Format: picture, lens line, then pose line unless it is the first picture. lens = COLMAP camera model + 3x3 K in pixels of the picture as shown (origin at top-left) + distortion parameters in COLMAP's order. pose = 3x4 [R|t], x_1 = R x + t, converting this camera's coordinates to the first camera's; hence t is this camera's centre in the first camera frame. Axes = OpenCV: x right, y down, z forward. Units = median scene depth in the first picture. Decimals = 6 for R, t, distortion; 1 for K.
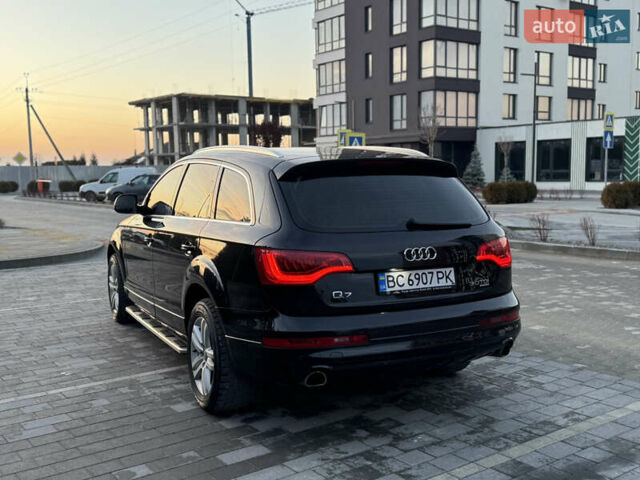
lens RADIAL K [[695.7, 0, 317.9], [0, 695.7, 249.2], [0, 0, 1]] dist [0.093015, 0.000000]
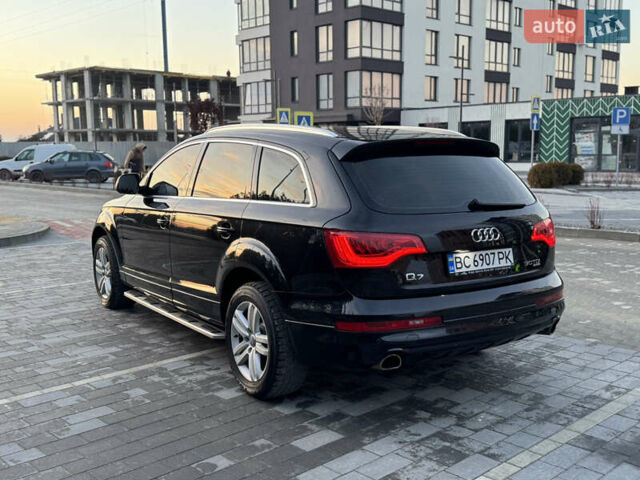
lens RADIAL K [[695.7, 0, 321.4], [0, 695.7, 245.3], [0, 0, 1]] dist [0.093015, 0.000000]
pose [[0.991842, -0.010013, 0.127082, -0.019764], [0.006954, 0.999676, 0.024492, -0.000401], [-0.127286, -0.023408, 0.991590, 0.002935]]
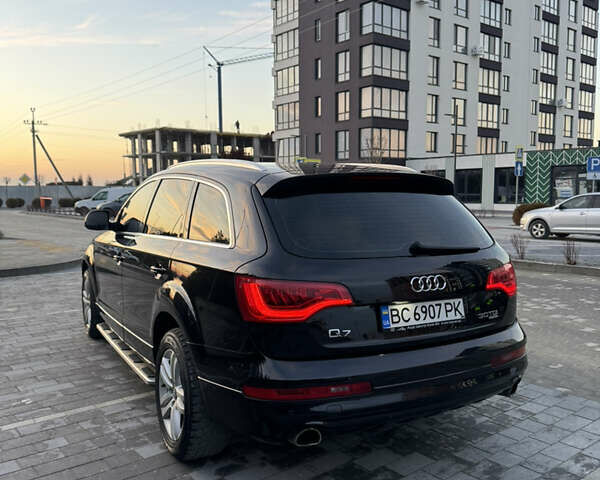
lens RADIAL K [[560.9, 0, 299.0], [0, 560.9, 247.9], [0, 0, 1]] dist [0.042512, 0.000000]
pose [[0.998952, 0.006645, 0.045289, -0.003992], [-0.006028, 0.999887, -0.013741, -0.002425], [-0.045376, 0.013454, 0.998879, 0.029080]]
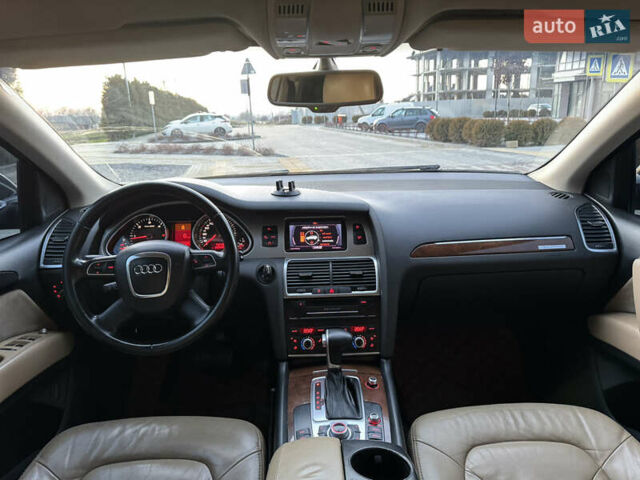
lens RADIAL K [[455.6, 0, 325.9], [0, 455.6, 237.7], [0, 0, 1]] dist [0.012580, -0.016509]
pose [[0.905654, 0.101014, -0.411809, -0.007926], [-0.030275, 0.984135, 0.174821, -0.012956], [0.422935, -0.145860, 0.894344, 0.134035]]
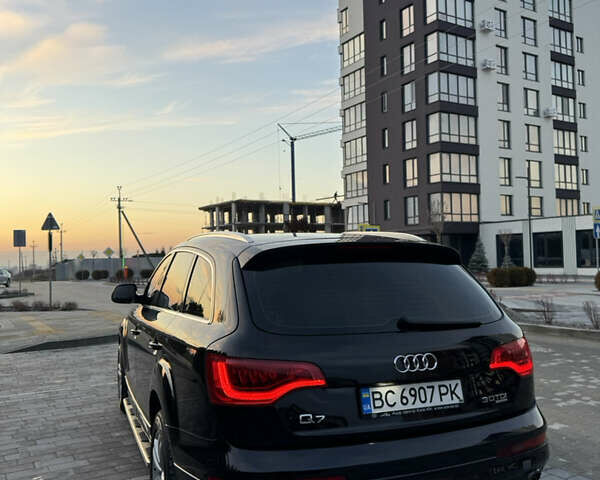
lens RADIAL K [[560.9, 0, 295.8], [0, 560.9, 242.3], [0, 0, 1]] dist [0.042512, 0.000000]
pose [[0.995456, -0.010558, -0.094640, 0.006859], [-0.002987, 0.989884, -0.141849, -0.003389], [0.095181, 0.141487, 0.985354, 0.032077]]
